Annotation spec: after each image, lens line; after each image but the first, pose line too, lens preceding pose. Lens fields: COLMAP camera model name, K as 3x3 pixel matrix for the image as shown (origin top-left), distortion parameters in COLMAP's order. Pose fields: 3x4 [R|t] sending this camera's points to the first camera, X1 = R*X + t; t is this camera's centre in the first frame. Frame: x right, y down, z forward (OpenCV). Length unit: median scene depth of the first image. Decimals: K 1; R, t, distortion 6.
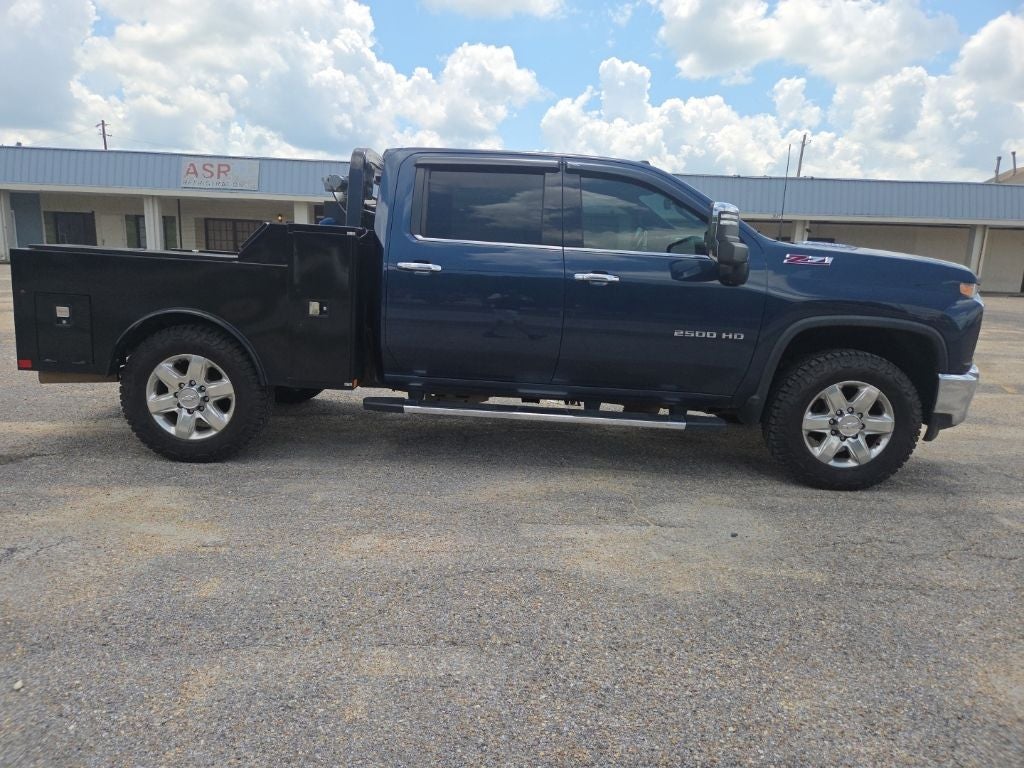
lens RADIAL K [[676.4, 0, 512.5], [0, 676.4, 373.0], [0, 0, 1]] dist [0.064065, -0.051645]
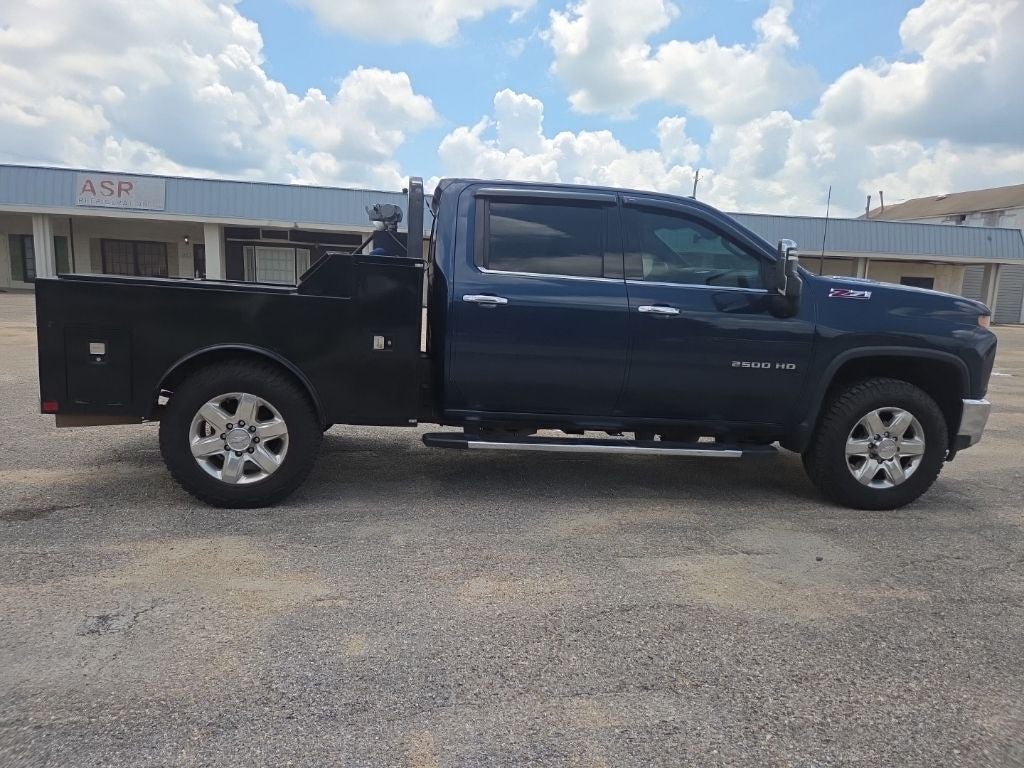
lens RADIAL K [[674.1, 0, 514.4], [0, 674.1, 385.2], [0, 0, 1]] dist [0.065009, -0.049157]
pose [[0.989604, -0.015394, 0.142994, -0.231330], [0.018018, 0.999692, -0.017074, -0.014616], [-0.142687, 0.019472, 0.989576, 0.027211]]
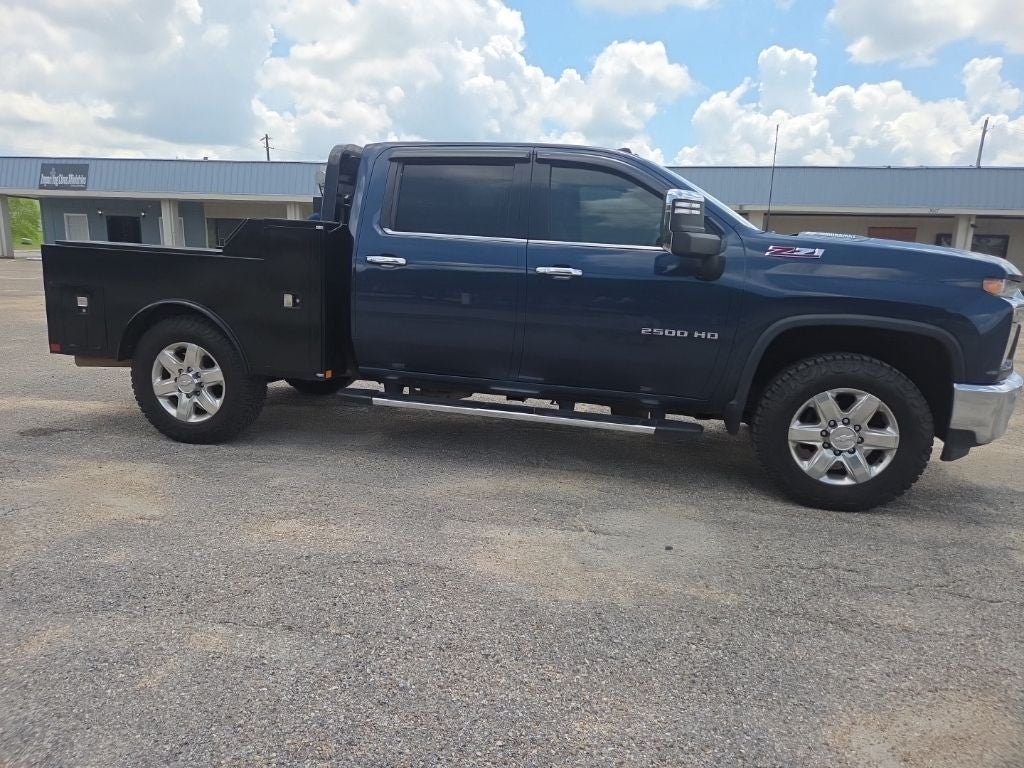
lens RADIAL K [[680.7, 0, 515.4], [0, 680.7, 379.8], [0, 0, 1]] dist [0.066491, -0.053174]
pose [[0.980466, 0.031954, -0.194075, 0.244082], [-0.030789, 0.999485, 0.009020, 0.005537], [0.194263, -0.002868, 0.980945, 0.037600]]
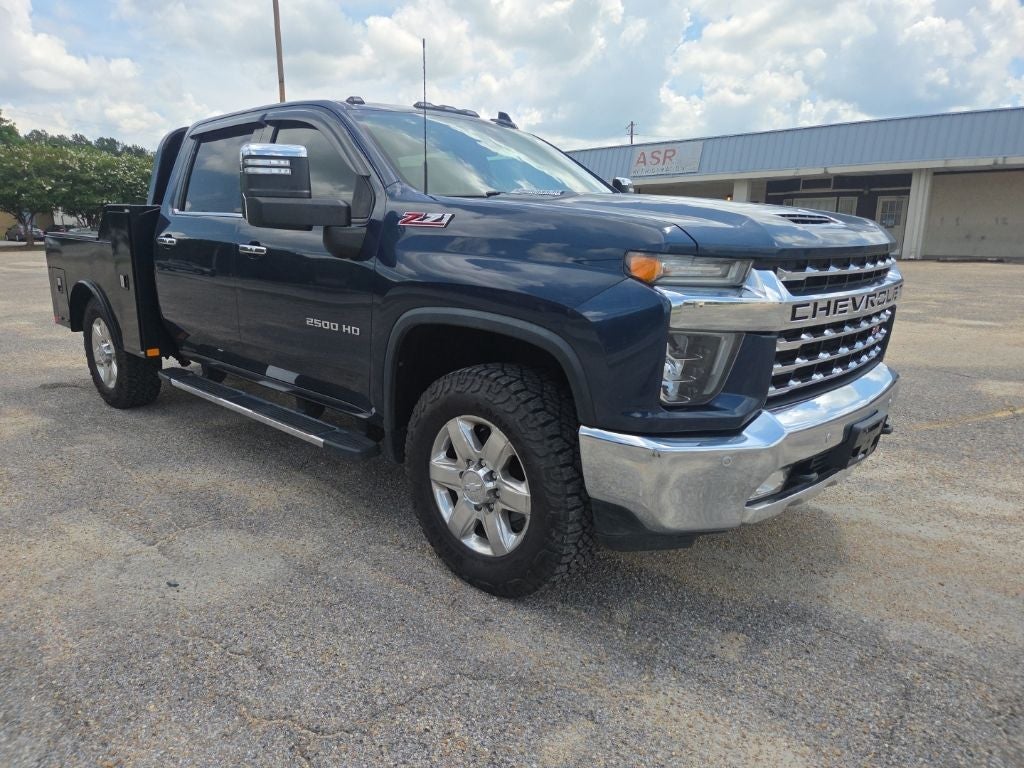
lens RADIAL K [[690.4, 0, 512.0], [0, 690.4, 382.7], [0, 0, 1]] dist [0.063020, -0.052407]
pose [[0.734473, 0.111146, -0.669474, 0.919303], [-0.089594, 0.993743, 0.066688, -0.061175], [0.672697, 0.011000, 0.739836, 0.560011]]
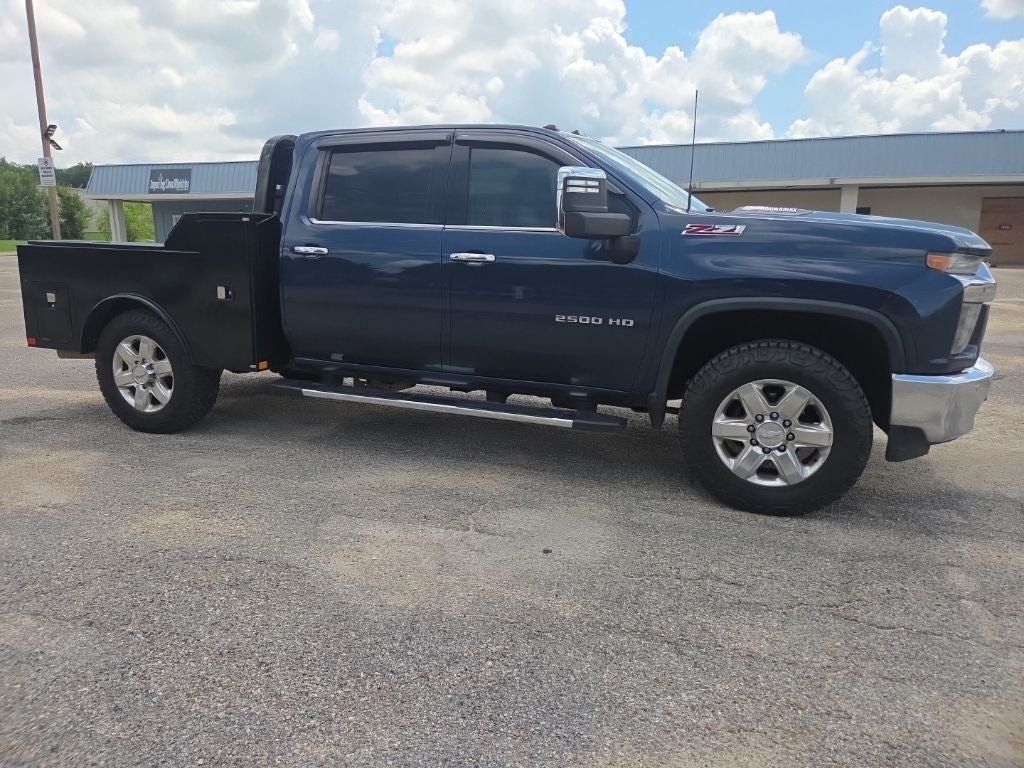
lens RADIAL K [[682.8, 0, 515.3], [0, 682.8, 368.5], [0, 0, 1]] dist [0.065848, -0.057008]
pose [[0.942999, 0.028585, -0.331565, 0.473092], [-0.024952, 0.999573, 0.015209, -0.005574], [0.331858, -0.006069, 0.943310, 0.139014]]
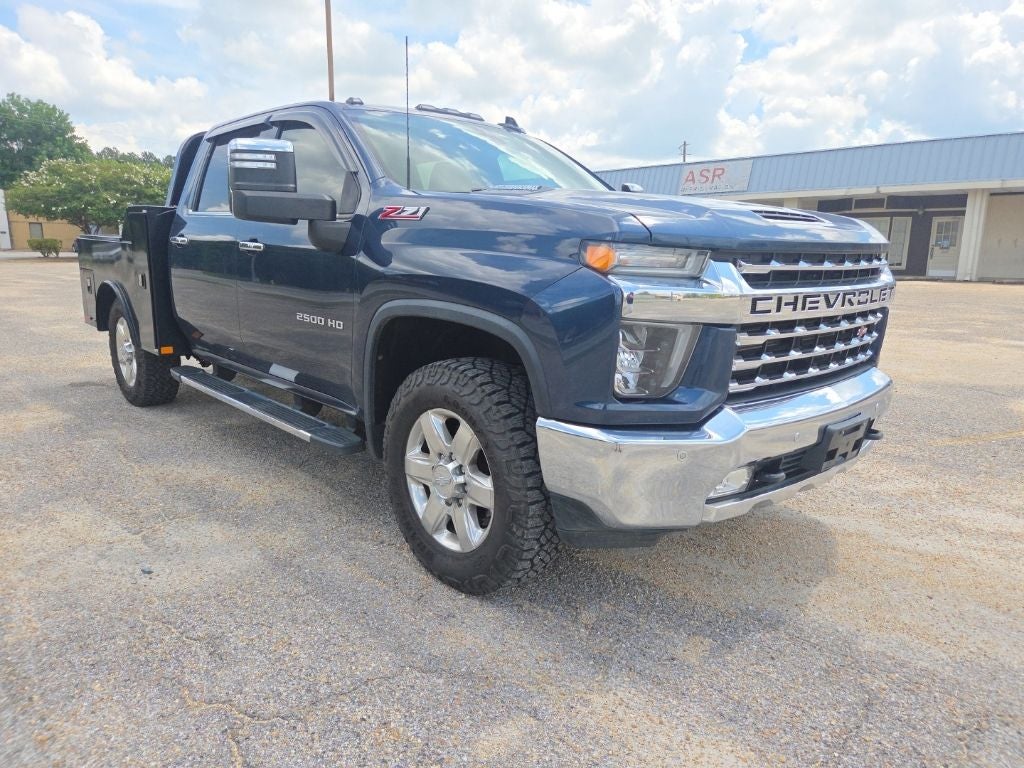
lens RADIAL K [[692.3, 0, 532.1], [0, 692.3, 382.3], [0, 0, 1]] dist [0.059520, -0.048703]
pose [[0.702436, 0.108061, -0.703496, 0.968890], [-0.108182, 0.993133, 0.044533, -0.047136], [0.703478, 0.044824, 0.709303, 0.610829]]
